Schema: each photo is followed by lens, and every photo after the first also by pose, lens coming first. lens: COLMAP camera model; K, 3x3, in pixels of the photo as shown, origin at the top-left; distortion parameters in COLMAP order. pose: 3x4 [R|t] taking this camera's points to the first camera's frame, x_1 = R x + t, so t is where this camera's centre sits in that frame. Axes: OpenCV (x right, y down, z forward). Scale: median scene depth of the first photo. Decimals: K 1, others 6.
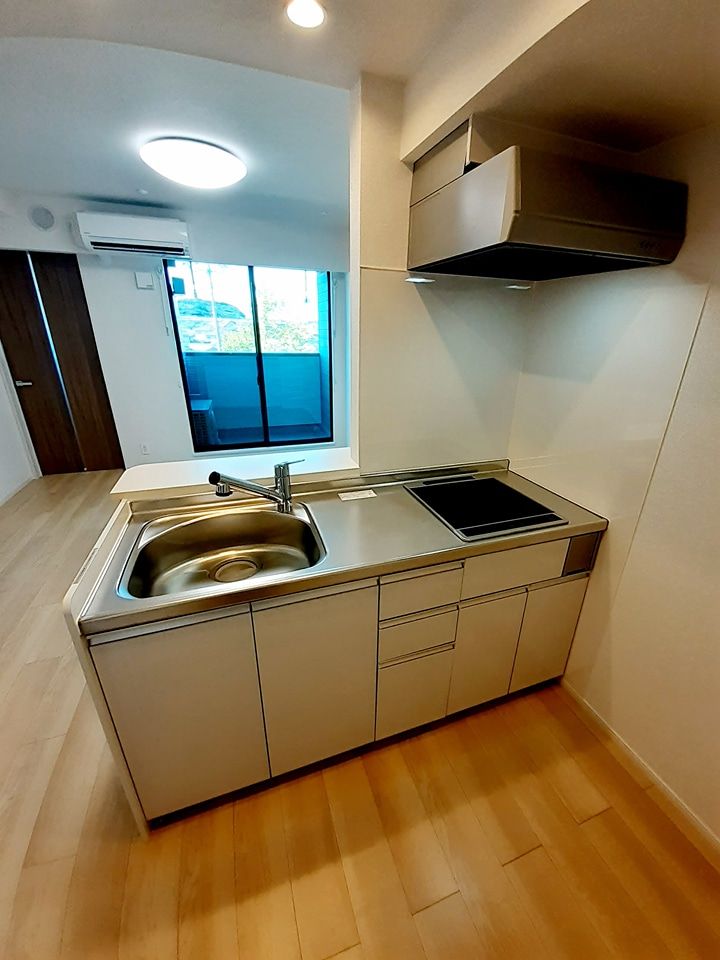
lens RADIAL K [[385.2, 0, 376.8], [0, 385.2, 478.4], [0, 0, 1]] dist [-0.000561, -0.000183]
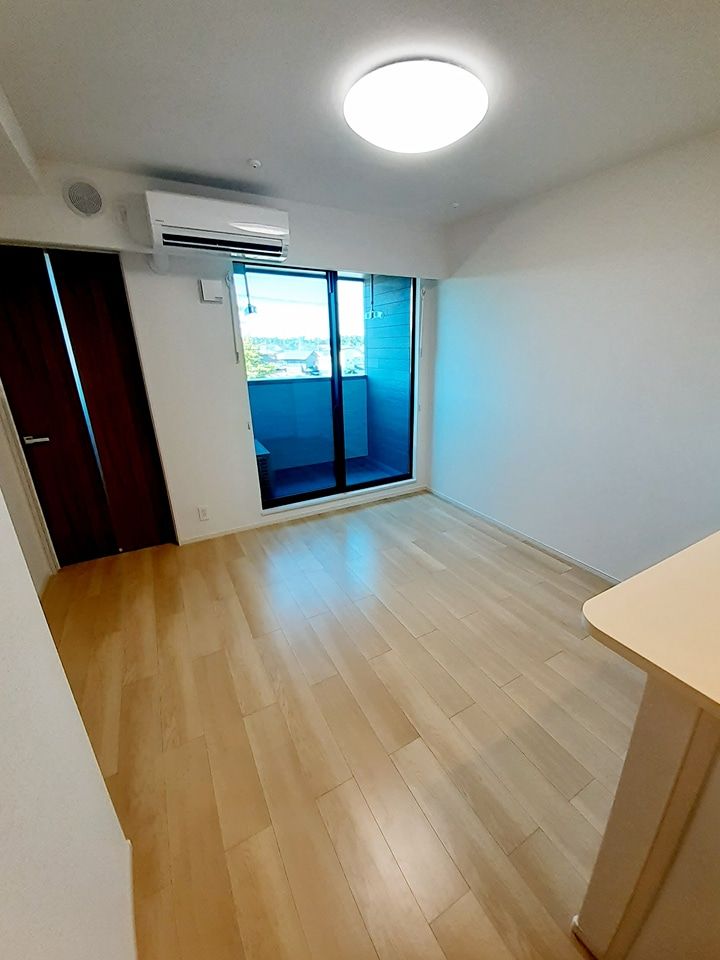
lens RADIAL K [[385.2, 0, 363.4], [0, 385.2, 478.1], [0, 0, 1]] dist [-0.000561, -0.000183]
pose [[0.984640, -0.085816, 0.152049, -0.450521], [0.091081, 0.995450, -0.027993, -0.105819], [-0.148955, 0.041412, 0.987976, 0.236805]]
